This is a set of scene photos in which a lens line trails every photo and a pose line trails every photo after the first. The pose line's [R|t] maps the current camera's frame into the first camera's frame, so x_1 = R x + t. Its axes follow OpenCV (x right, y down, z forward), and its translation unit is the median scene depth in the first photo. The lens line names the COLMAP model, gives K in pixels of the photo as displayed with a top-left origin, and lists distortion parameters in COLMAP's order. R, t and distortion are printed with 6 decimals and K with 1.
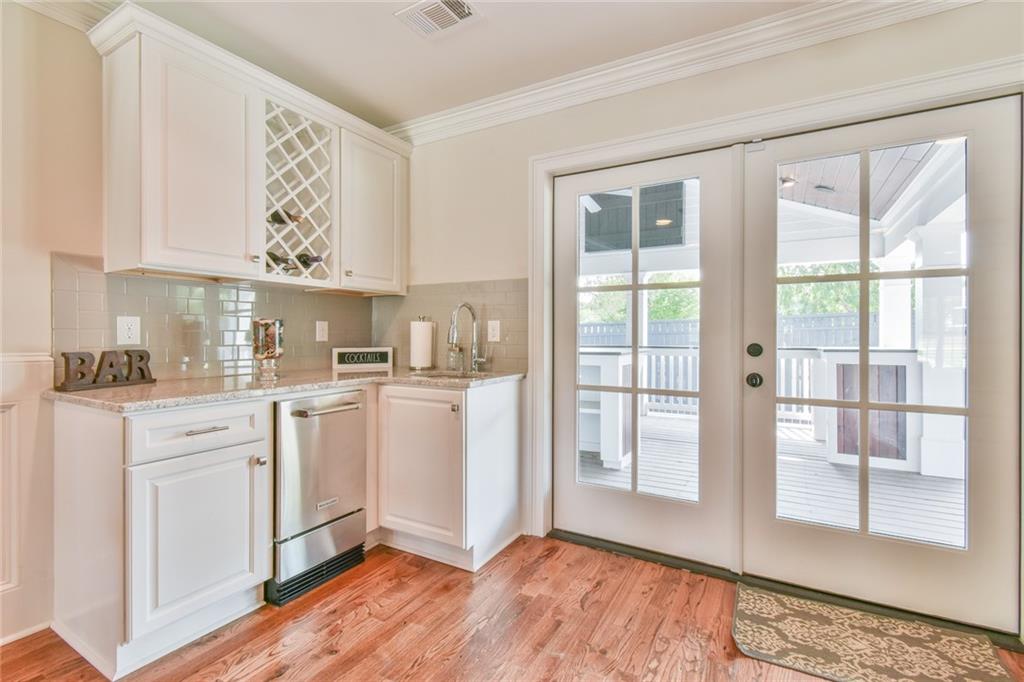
lens RADIAL K [[420.2, 0, 512.0], [0, 420.2, 341.0], [0, 0, 1]] dist [0.000847, 0.000102]
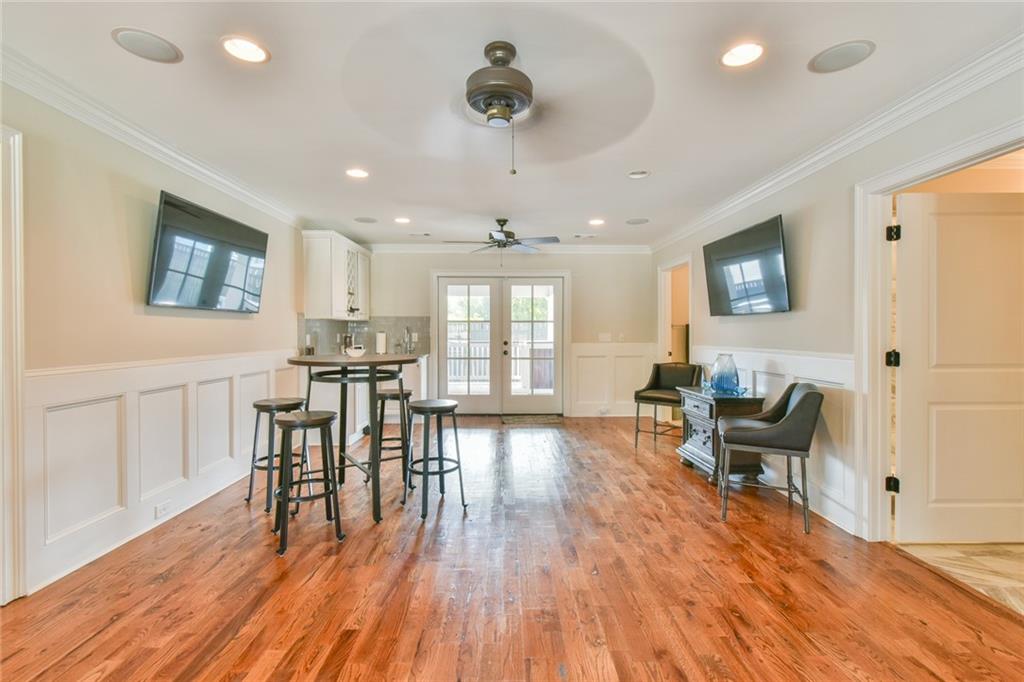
lens RADIAL K [[420.2, 0, 512.0], [0, 420.2, 341.0], [0, 0, 1]] dist [0.000847, 0.000102]
pose [[0.826845, -0.014023, 0.562255, -1.056149], [0.004143, 0.999814, 0.018844, -0.049718], [-0.562415, -0.013252, 0.826749, -1.493802]]
